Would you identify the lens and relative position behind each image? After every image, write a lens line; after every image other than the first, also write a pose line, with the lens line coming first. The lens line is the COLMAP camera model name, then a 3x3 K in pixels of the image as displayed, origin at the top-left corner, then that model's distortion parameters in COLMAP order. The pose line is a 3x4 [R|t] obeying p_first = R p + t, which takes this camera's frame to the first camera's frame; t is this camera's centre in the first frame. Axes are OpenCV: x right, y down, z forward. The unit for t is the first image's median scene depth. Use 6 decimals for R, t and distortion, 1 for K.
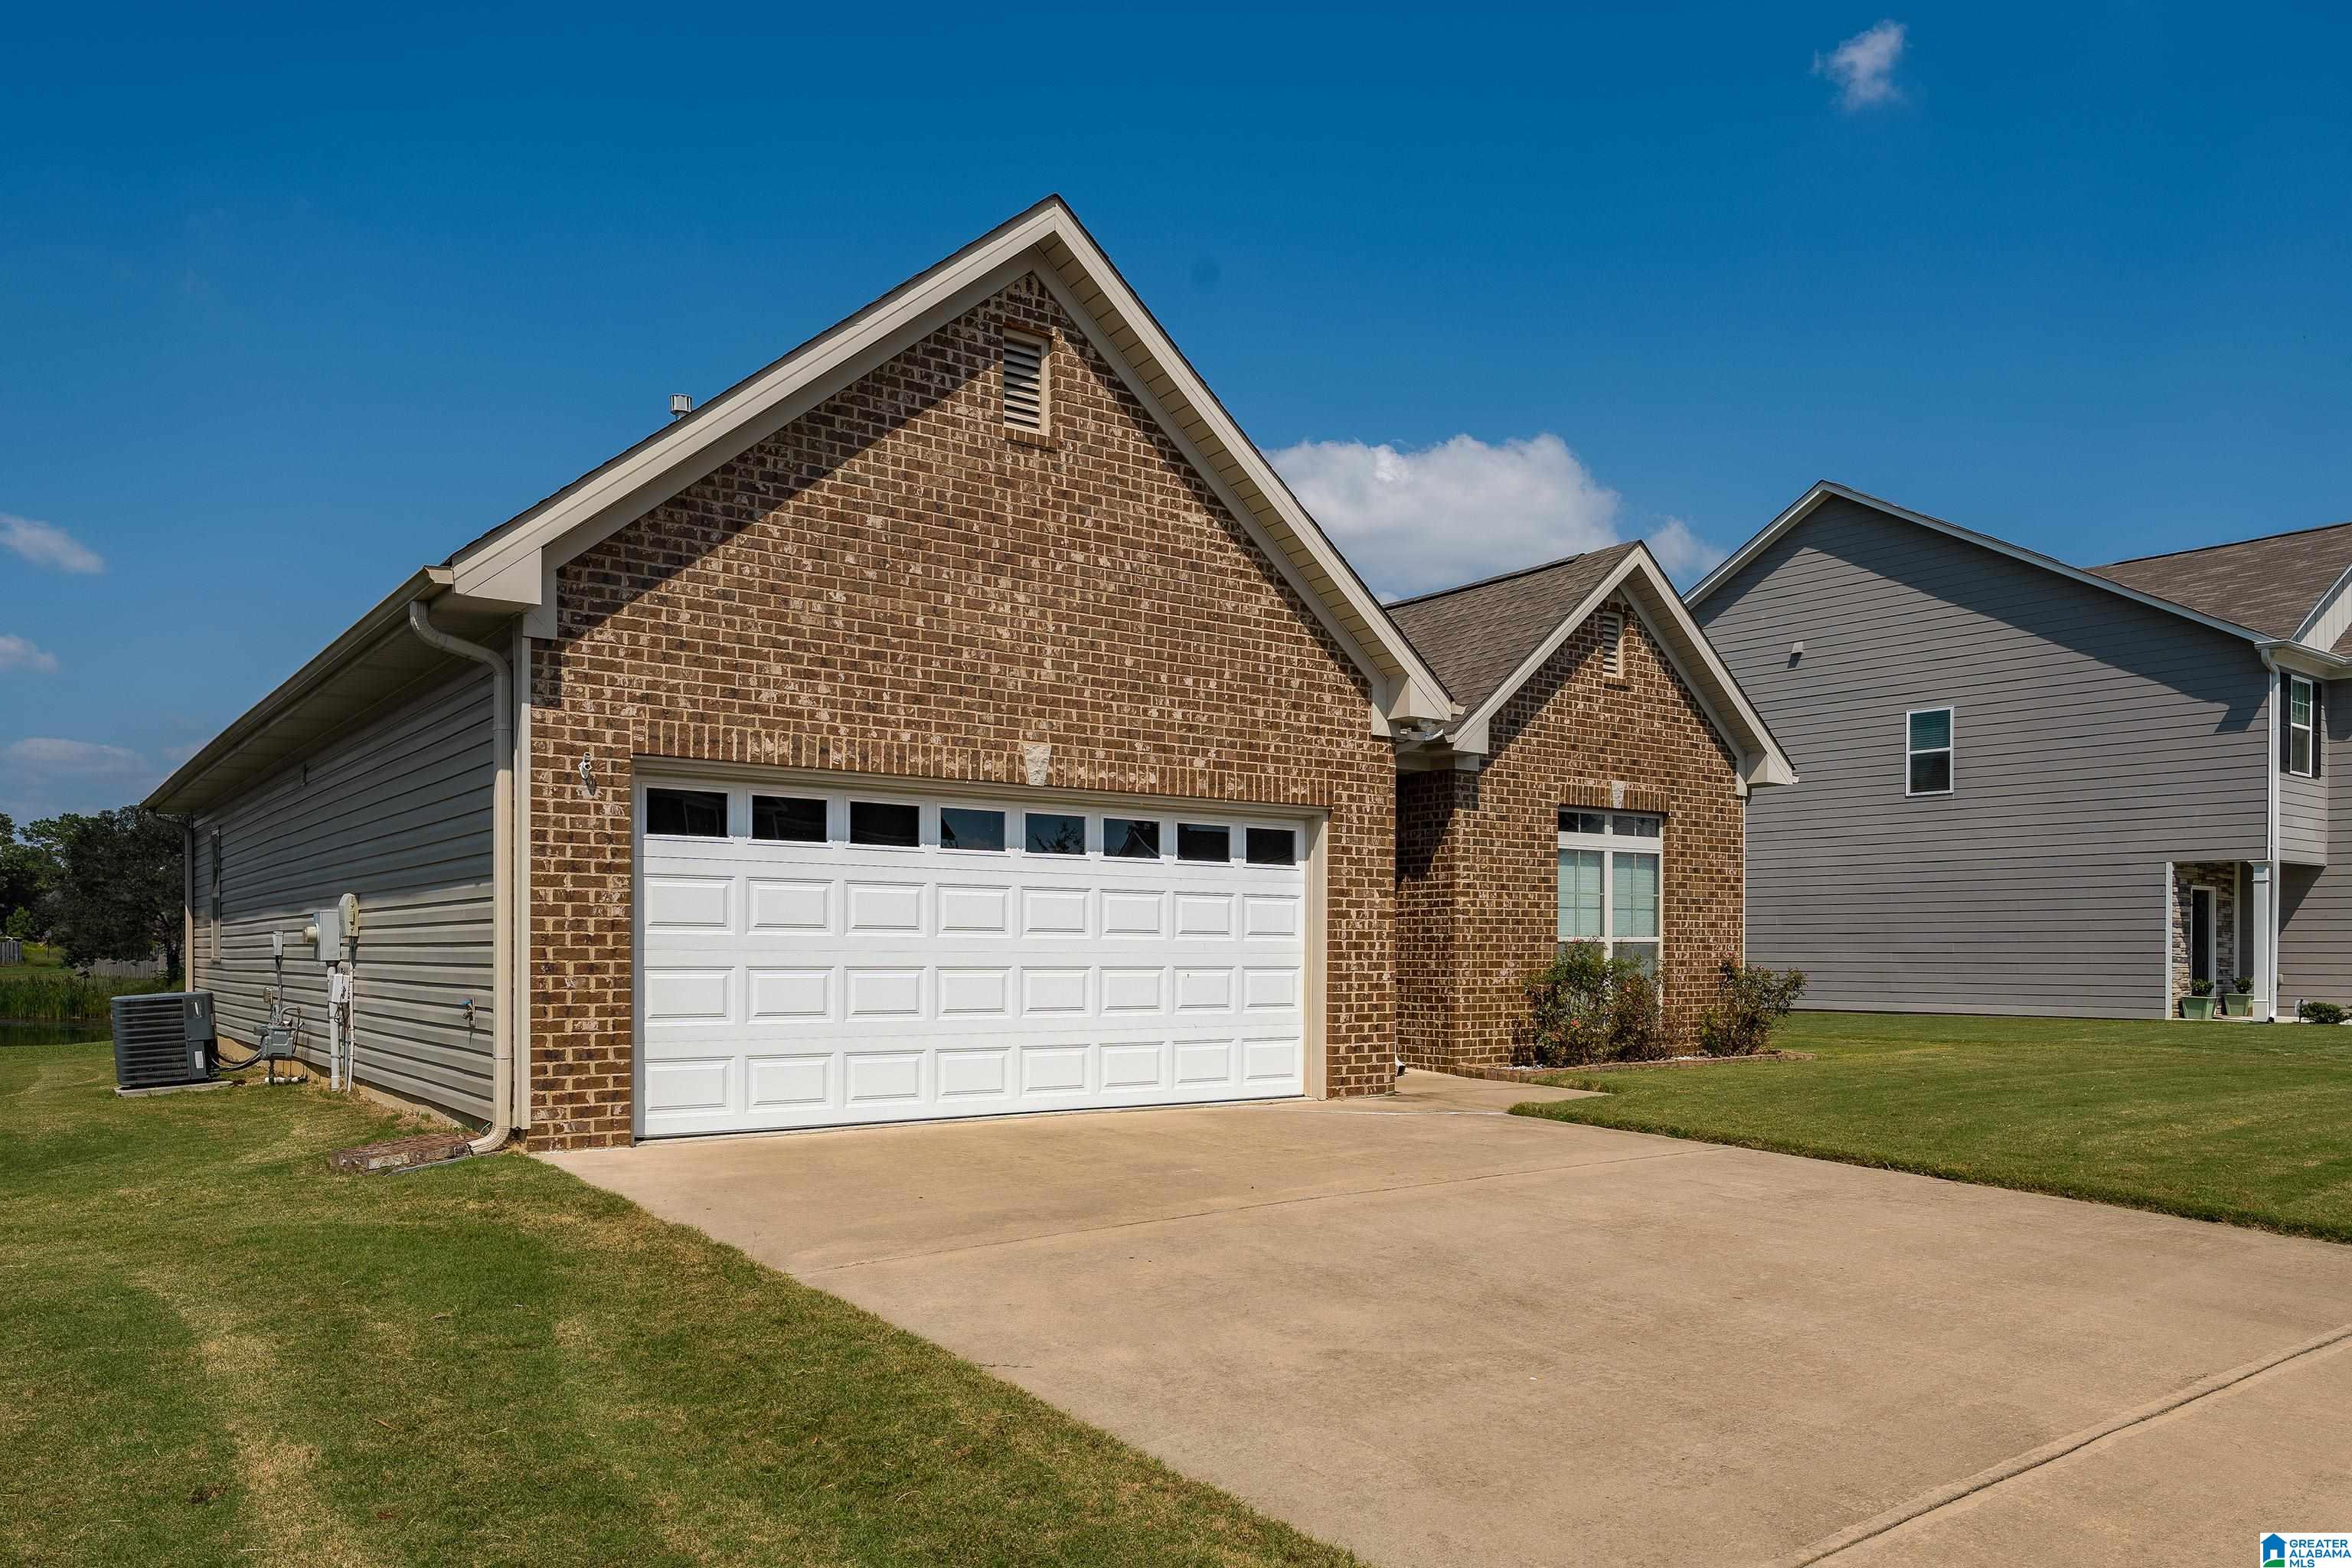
lens RADIAL K [[1661.4, 0, 1376.0], [0, 1661.4, 983.7], [0, 0, 1]] dist [0.003234, -0.001875]
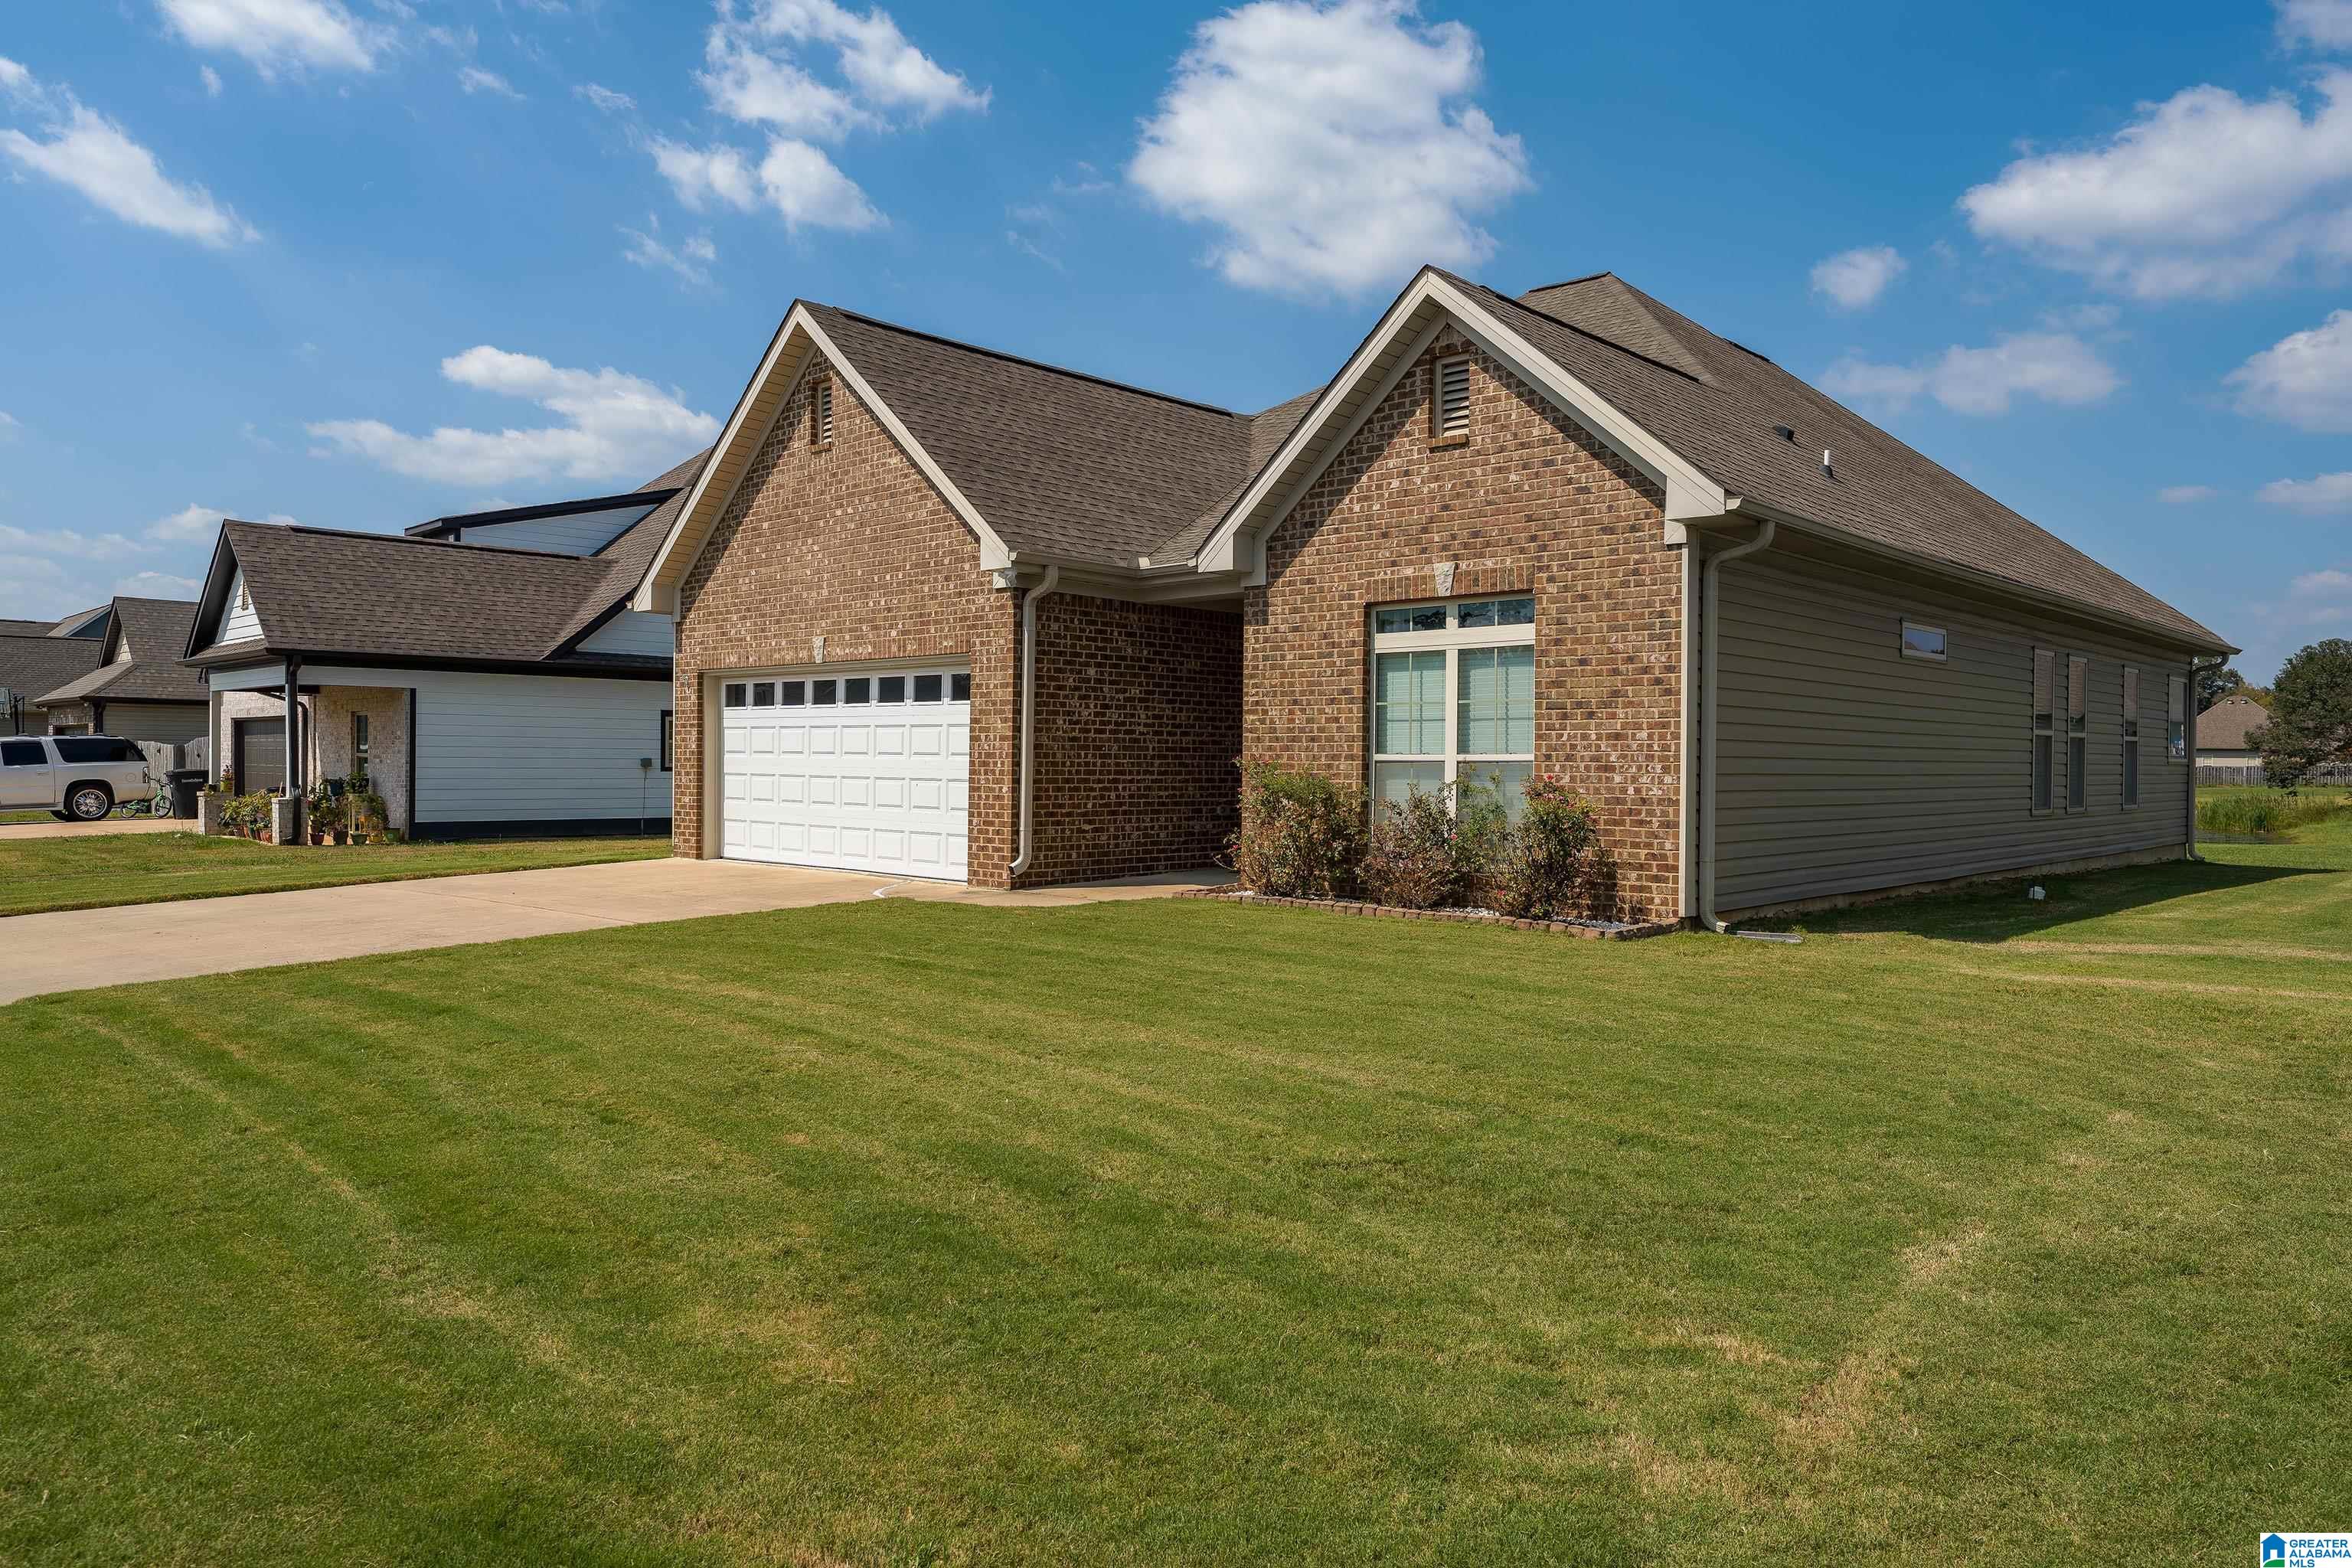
lens RADIAL K [[1555.0, 0, 1174.8], [0, 1555.0, 789.2], [0, 0, 1]] dist [0.003435, 0.001560]
pose [[0.116737, 0.015254, -0.993046, 1.150911], [-0.027137, 0.999558, 0.012164, -0.021951], [0.992792, 0.025528, 0.117099, 1.014069]]
